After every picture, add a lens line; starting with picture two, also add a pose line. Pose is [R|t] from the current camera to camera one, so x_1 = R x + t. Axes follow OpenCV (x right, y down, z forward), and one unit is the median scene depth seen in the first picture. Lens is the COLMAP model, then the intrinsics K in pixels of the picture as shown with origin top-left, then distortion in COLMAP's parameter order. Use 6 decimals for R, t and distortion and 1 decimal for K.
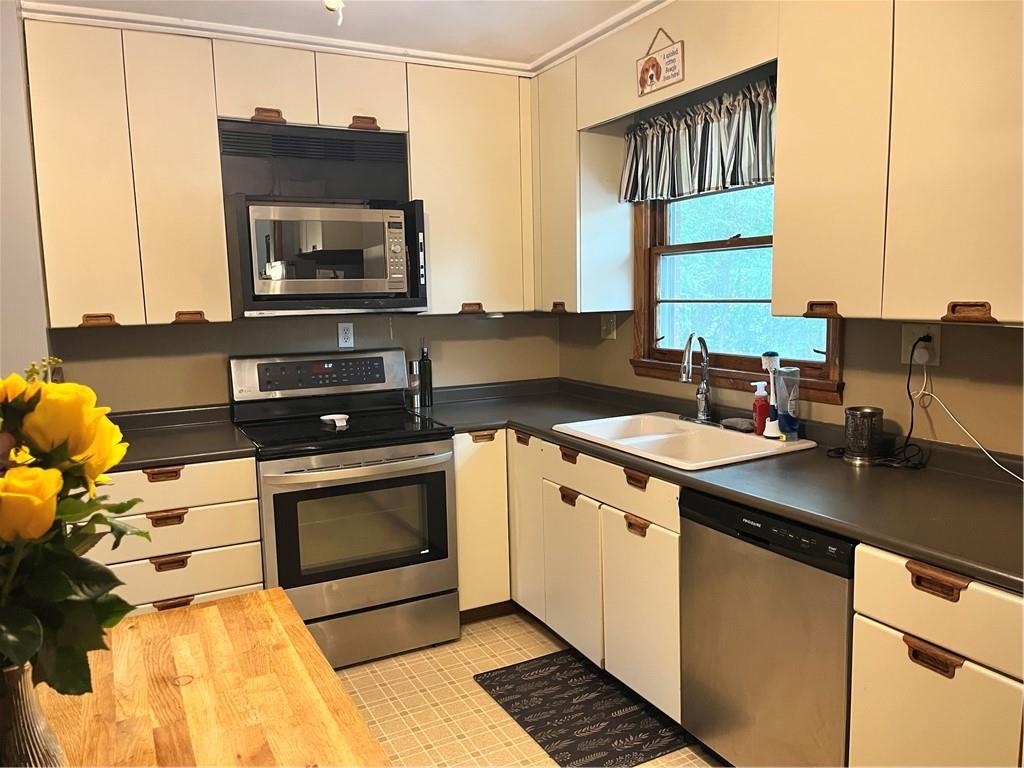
lens RADIAL K [[770.3, 0, 510.2], [0, 770.3, 390.4], [0, 0, 1]] dist [0.055017, -0.084559]
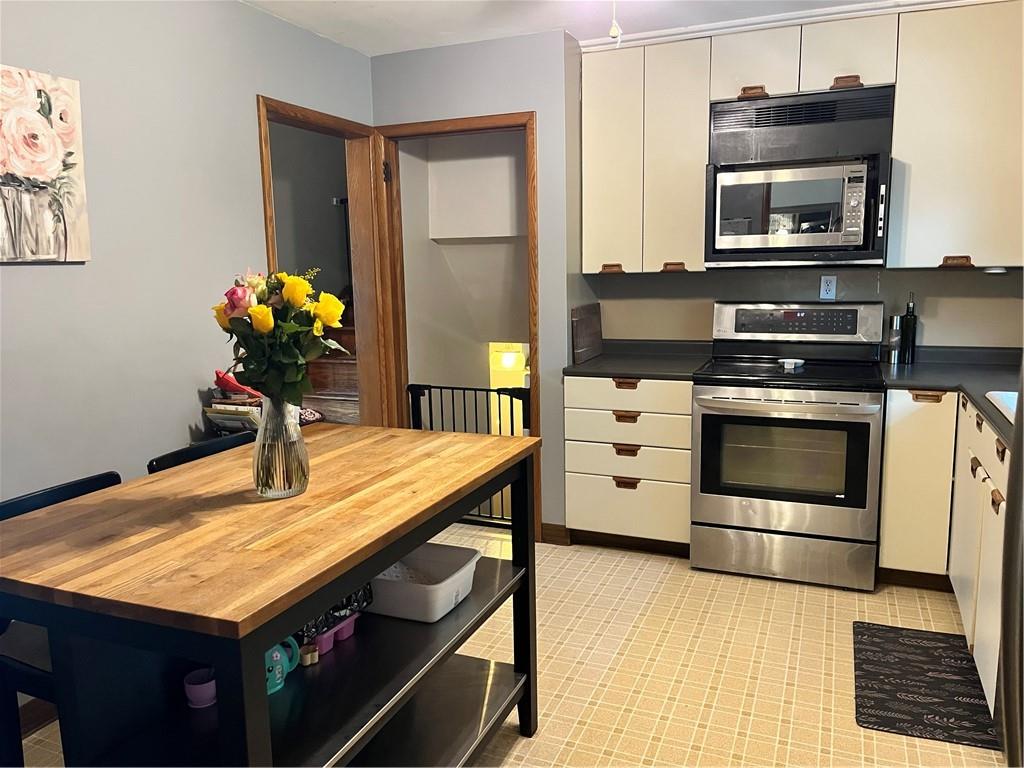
lens RADIAL K [[770.3, 0, 510.2], [0, 770.3, 390.4], [0, 0, 1]] dist [0.055017, -0.084559]
pose [[0.637530, 0.132592, -0.758930, 0.378060], [-0.093388, 0.991115, 0.094707, 0.009595], [0.764745, 0.010496, 0.644248, -0.015303]]
